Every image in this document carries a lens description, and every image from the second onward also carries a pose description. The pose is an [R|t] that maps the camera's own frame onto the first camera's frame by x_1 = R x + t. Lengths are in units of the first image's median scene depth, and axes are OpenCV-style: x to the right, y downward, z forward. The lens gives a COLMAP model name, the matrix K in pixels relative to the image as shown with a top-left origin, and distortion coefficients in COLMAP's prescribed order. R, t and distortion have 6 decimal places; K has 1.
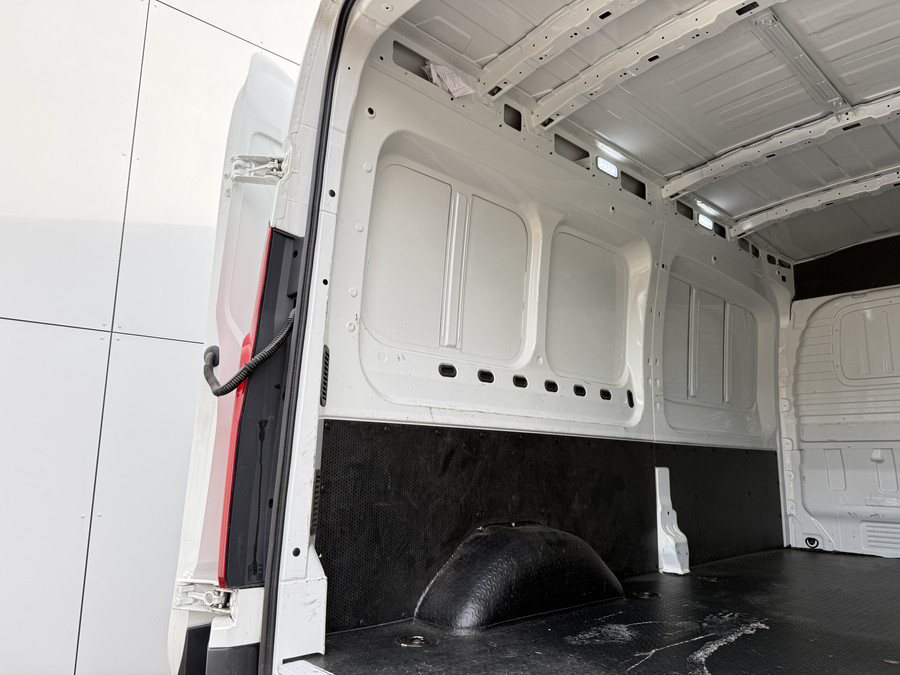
lens RADIAL K [[631.1, 0, 450.0], [0, 631.1, 337.5], [0, 0, 1]] dist [0.050139, -0.089211]
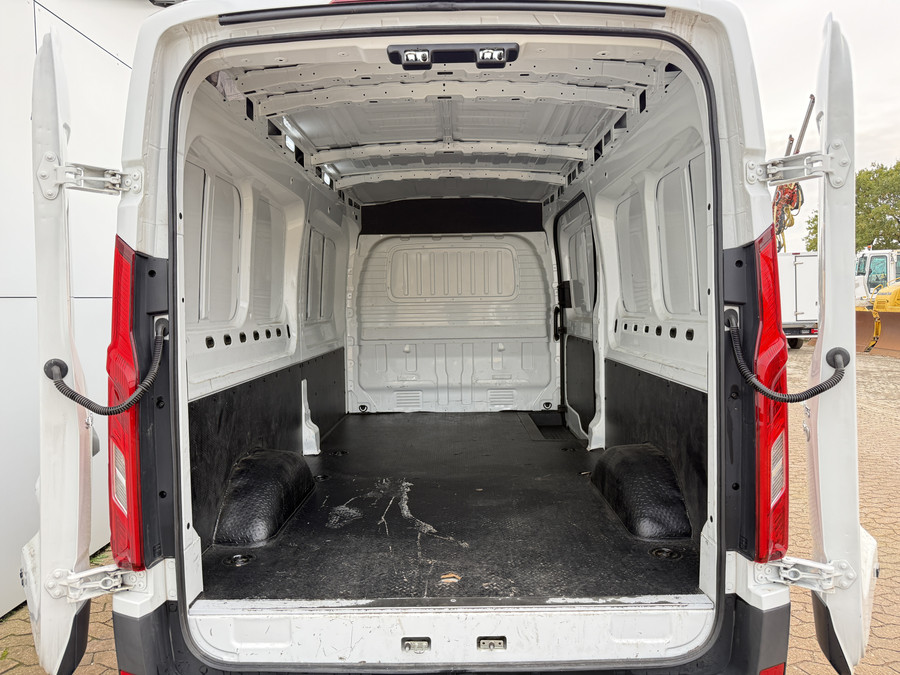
lens RADIAL K [[631.1, 0, 450.0], [0, 631.1, 337.5], [0, 0, 1]] dist [0.050139, -0.089211]
pose [[0.682786, -0.070492, 0.727210, -0.347293], [-0.110405, 0.973950, 0.198071, -0.148502], [-0.722229, -0.215528, 0.657216, -0.053804]]
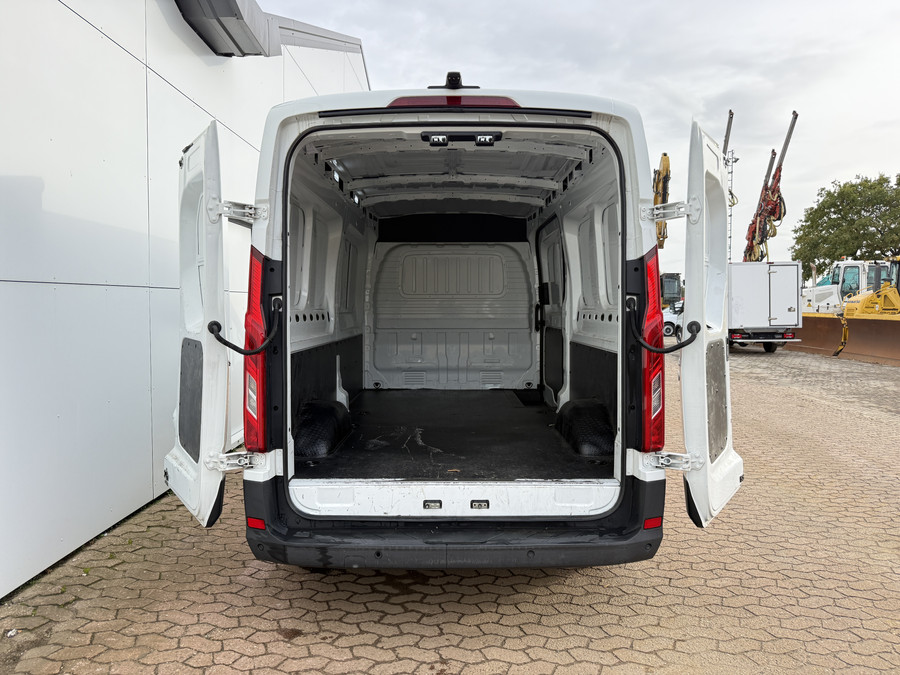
lens RADIAL K [[631.1, 0, 450.0], [0, 631.1, 337.5], [0, 0, 1]] dist [0.050139, -0.089211]
pose [[0.675927, -0.056175, 0.734825, -0.599916], [-0.126734, 0.973377, 0.190987, -0.172429], [-0.725990, -0.222221, 0.650812, -0.263905]]
